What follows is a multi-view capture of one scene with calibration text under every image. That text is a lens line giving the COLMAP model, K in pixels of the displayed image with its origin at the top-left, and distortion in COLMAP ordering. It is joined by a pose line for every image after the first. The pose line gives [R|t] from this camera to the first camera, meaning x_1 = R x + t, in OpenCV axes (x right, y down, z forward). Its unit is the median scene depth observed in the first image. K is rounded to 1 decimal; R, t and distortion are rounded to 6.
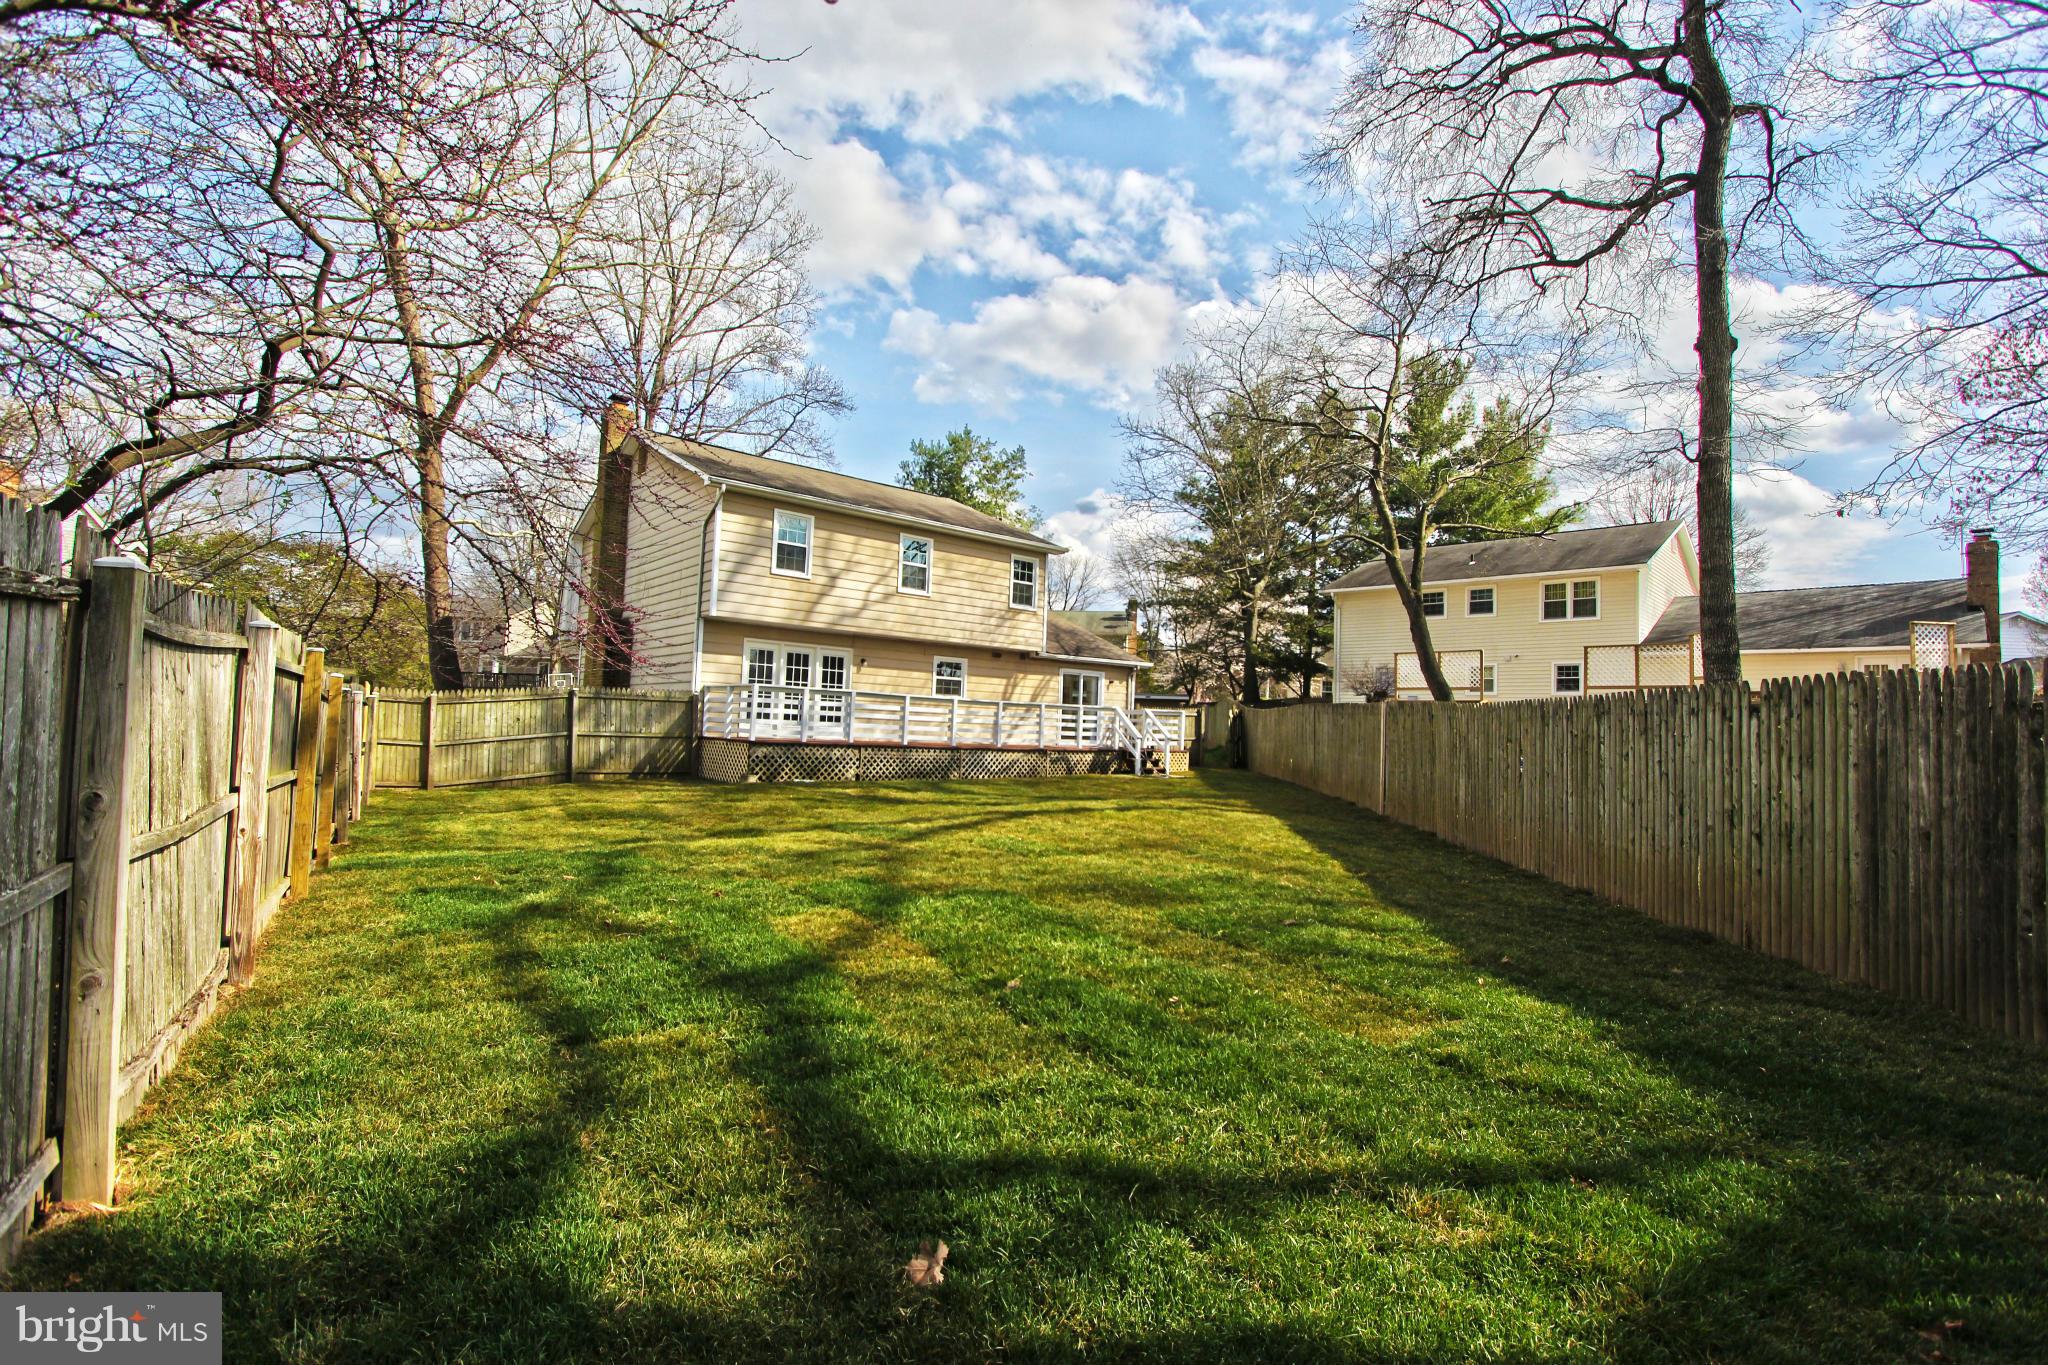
lens RADIAL K [[943.7, 0, 1033.5], [0, 943.7, 673.5], [0, 0, 1]] dist [-0.015755, 0.001311]
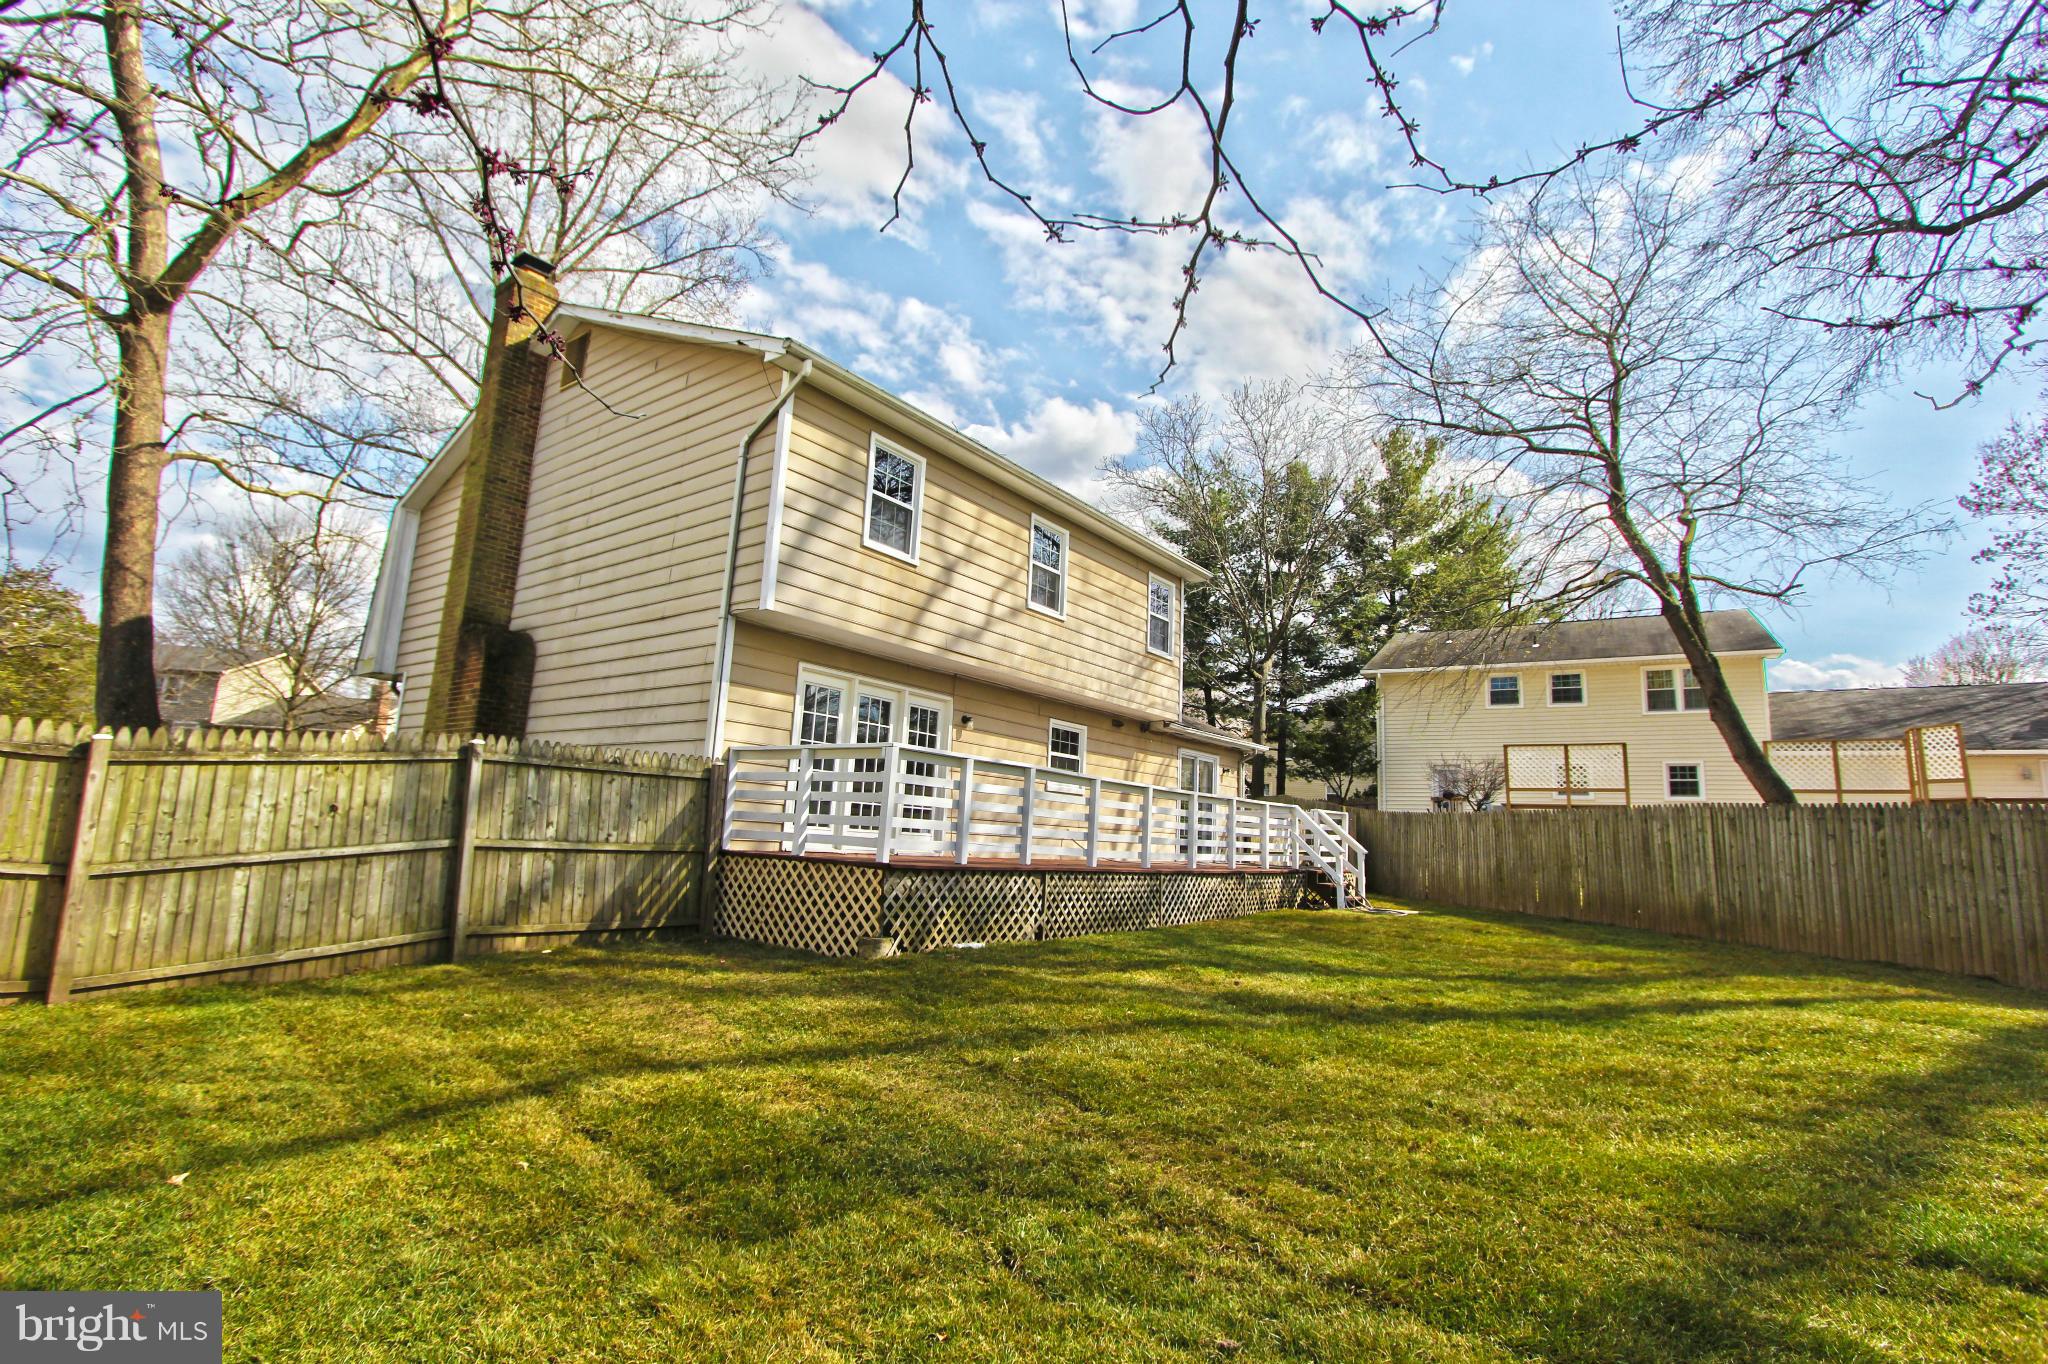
lens RADIAL K [[943.7, 0, 1033.5], [0, 943.7, 673.0], [0, 0, 1]] dist [-0.015755, 0.001311]
pose [[0.975593, 0.047813, 0.214318, -0.283431], [-0.024758, 0.993734, -0.108994, 0.022456], [-0.218187, 0.101027, 0.970664, 0.440746]]
